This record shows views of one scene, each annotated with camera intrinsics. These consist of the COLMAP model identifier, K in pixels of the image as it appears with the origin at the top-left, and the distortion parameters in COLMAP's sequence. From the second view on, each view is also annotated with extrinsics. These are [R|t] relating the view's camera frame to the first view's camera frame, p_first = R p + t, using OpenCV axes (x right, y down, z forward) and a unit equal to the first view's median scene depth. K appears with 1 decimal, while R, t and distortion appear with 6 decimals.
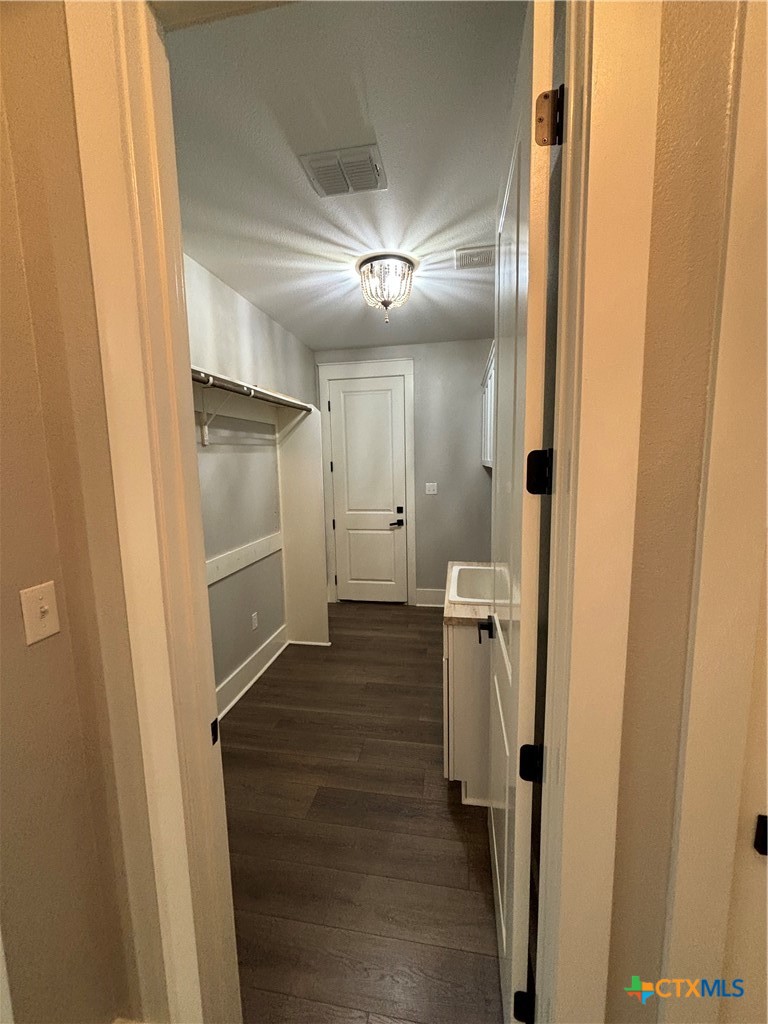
lens RADIAL K [[413.6, 0, 387.2], [0, 413.6, 508.3], [0, 0, 1]] dist [0.002900, 0.001124]
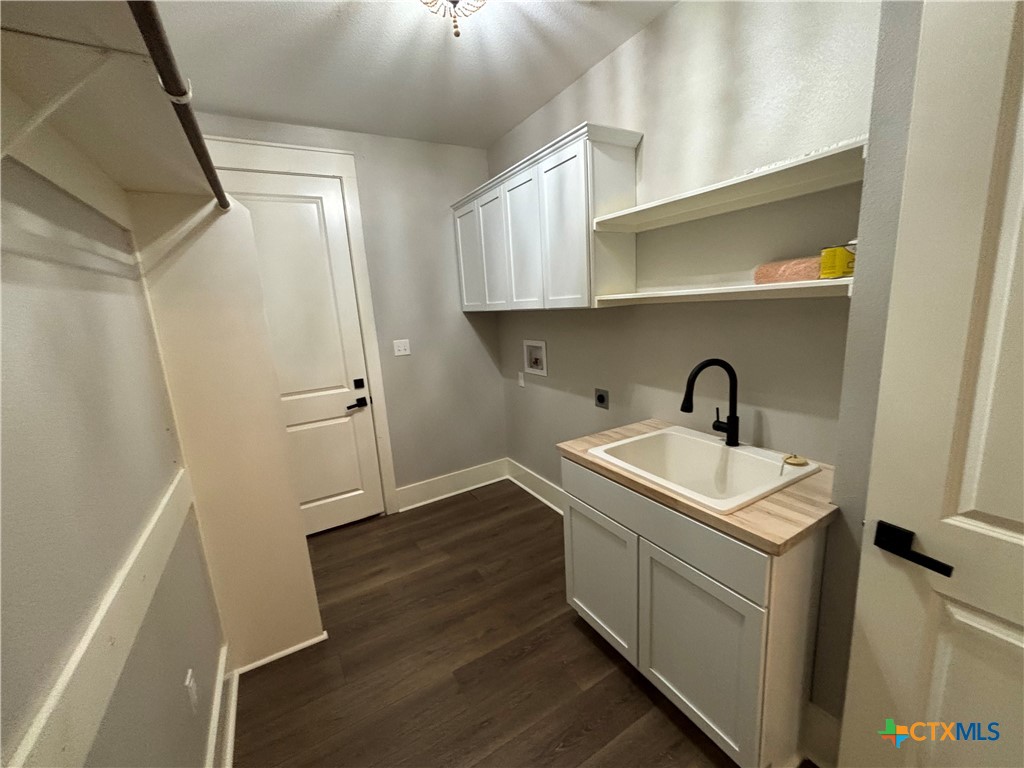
lens RADIAL K [[413.6, 0, 510.4], [0, 413.6, 379.3], [0, 0, 1]] dist [0.002900, 0.001124]
pose [[0.758544, -0.144503, 0.635398, -0.218082], [0.120884, 0.989381, 0.080693, -0.028956], [-0.640311, 0.015601, 0.767957, 0.338591]]
